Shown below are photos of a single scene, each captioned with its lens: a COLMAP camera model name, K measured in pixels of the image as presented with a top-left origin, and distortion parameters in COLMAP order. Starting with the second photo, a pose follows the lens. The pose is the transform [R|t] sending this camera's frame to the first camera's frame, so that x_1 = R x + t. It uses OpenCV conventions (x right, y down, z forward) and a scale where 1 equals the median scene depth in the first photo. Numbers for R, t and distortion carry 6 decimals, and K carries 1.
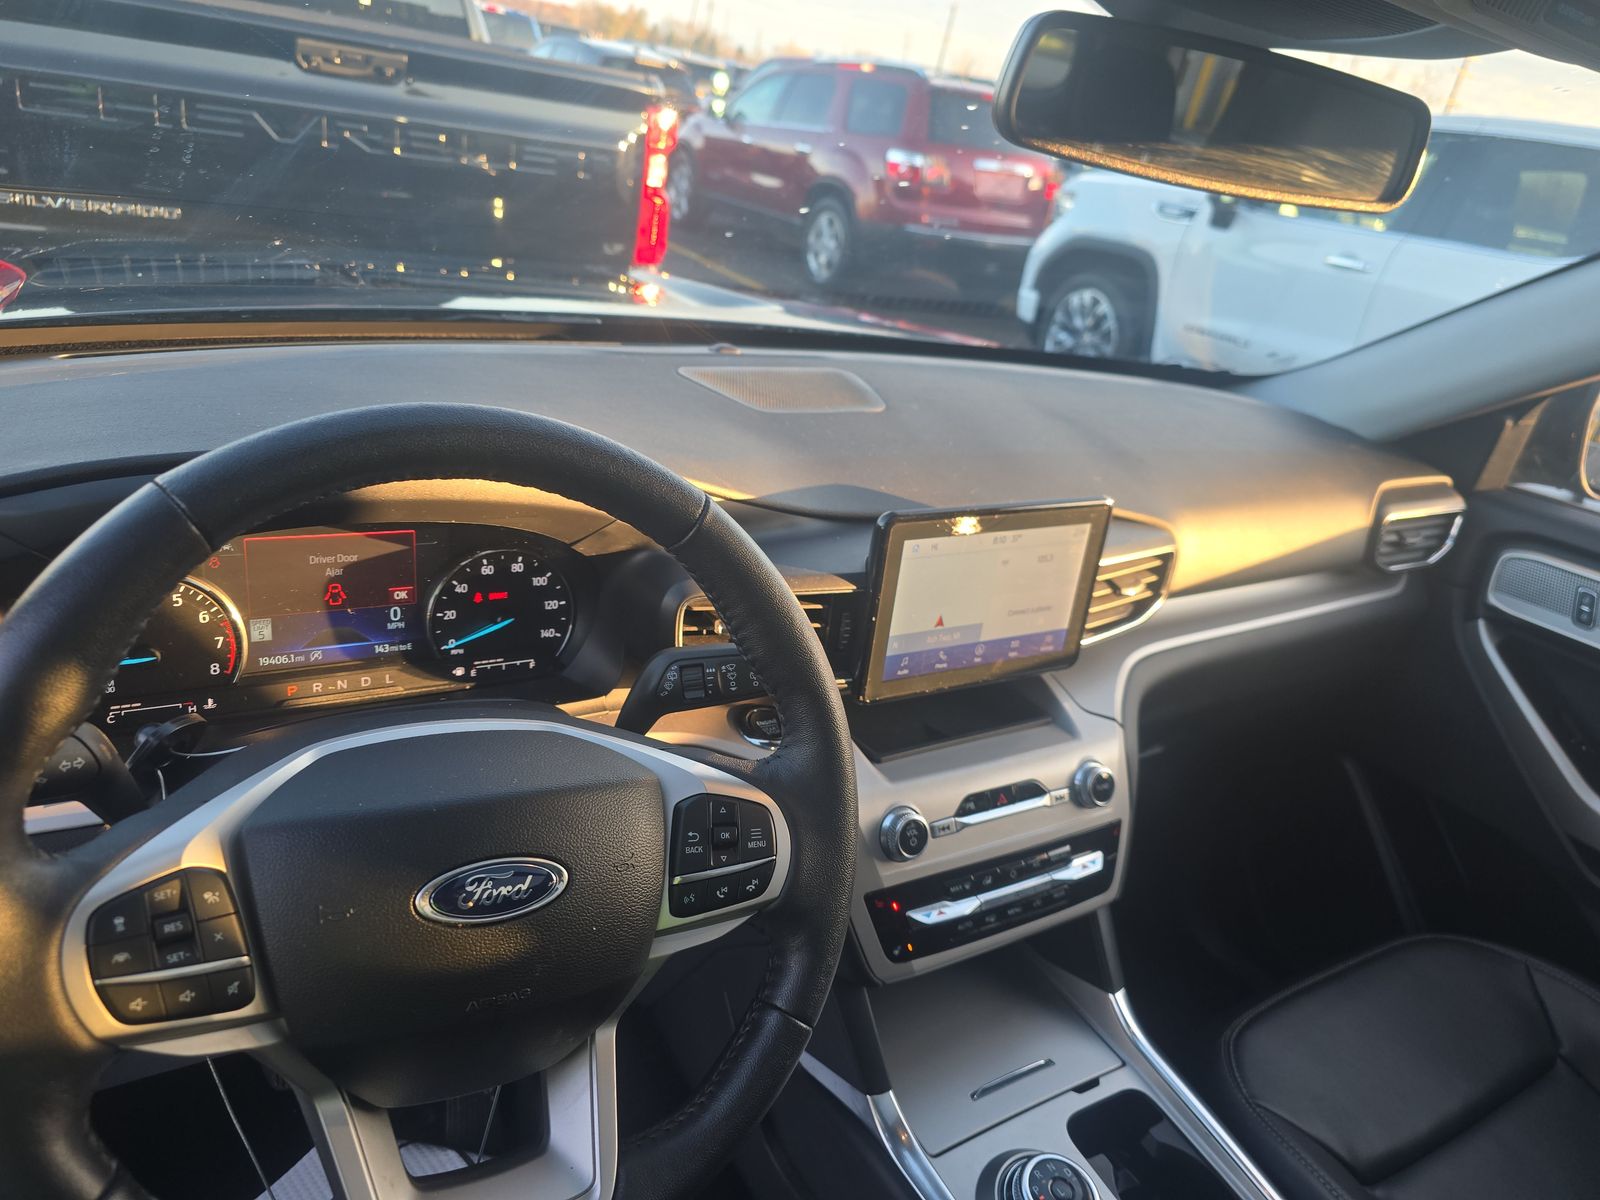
lens RADIAL K [[1086.9, 0, 802.1], [0, 1086.9, 607.5], [0, 0, 1]] dist [0.040577, -0.039619]
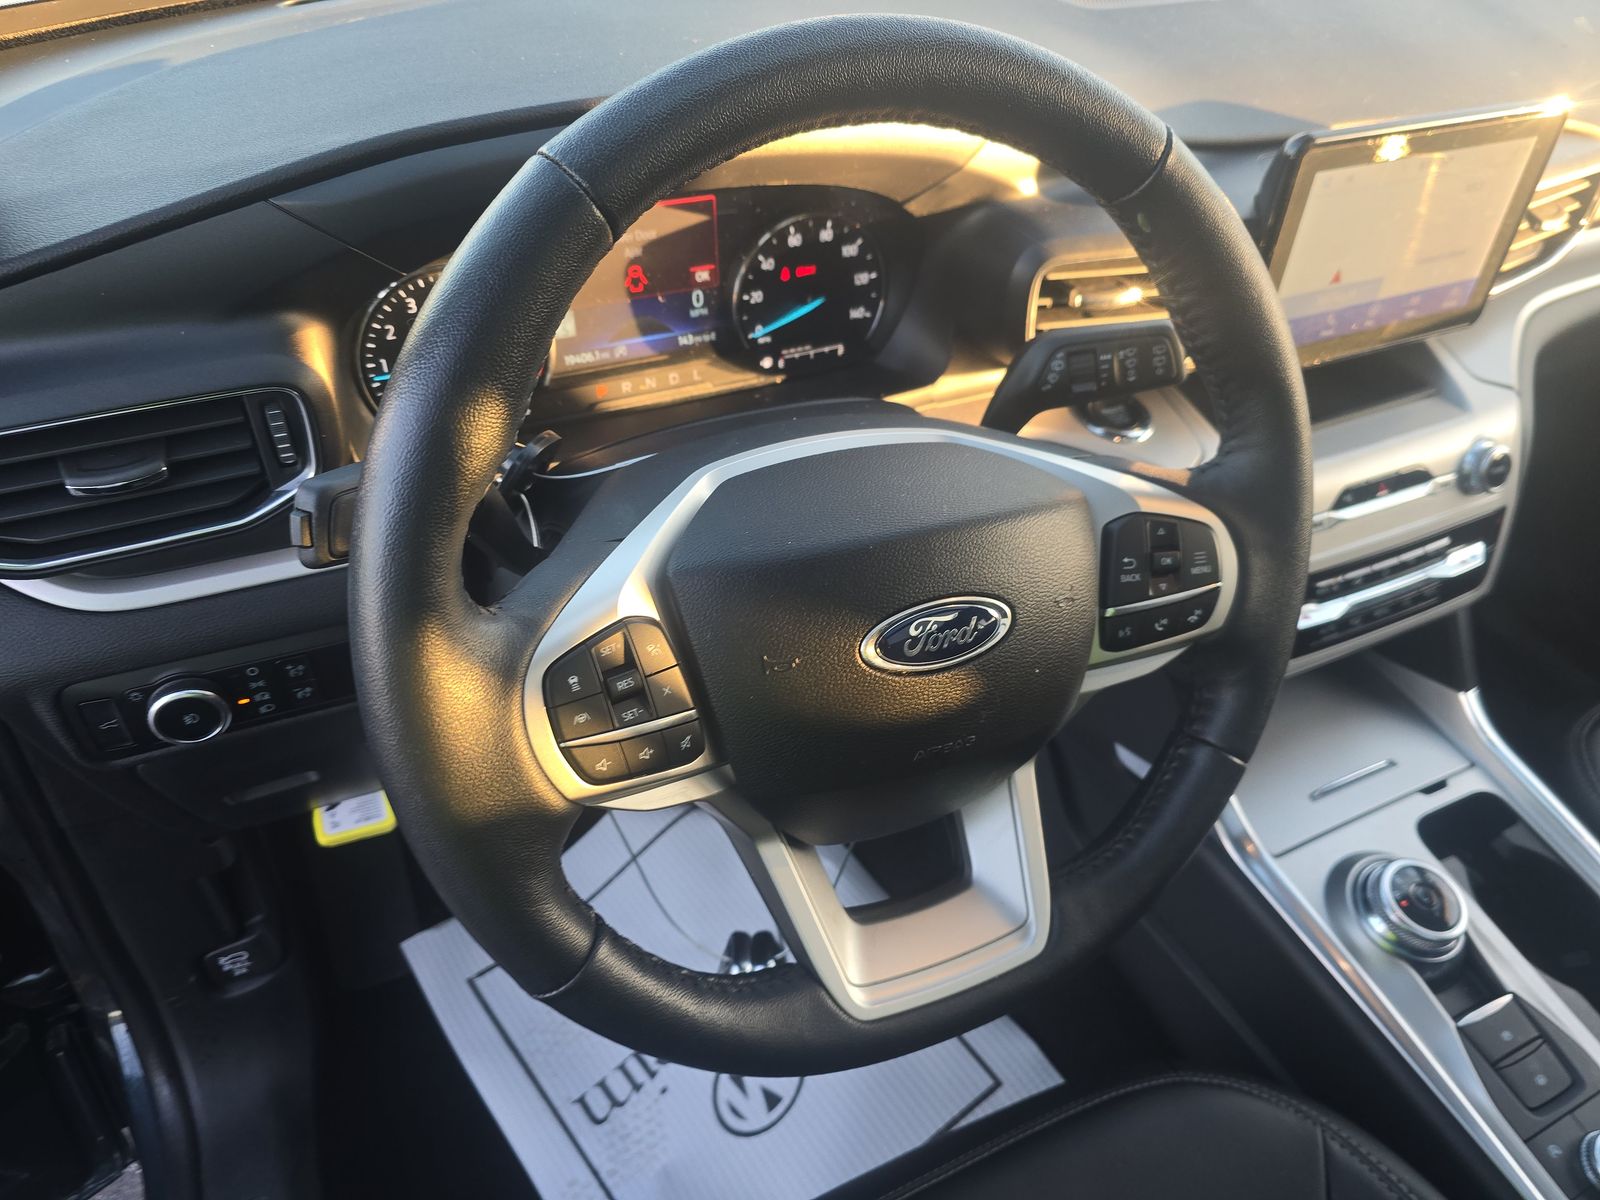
lens RADIAL K [[1086.9, 0, 790.6], [0, 1086.9, 600.1], [0, 0, 1]] dist [0.040577, -0.039619]
pose [[0.990707, -0.003562, -0.135965, -0.178592], [0.044121, 0.954014, 0.296498, -0.019136], [0.128657, -0.299742, 0.945305, 0.108742]]
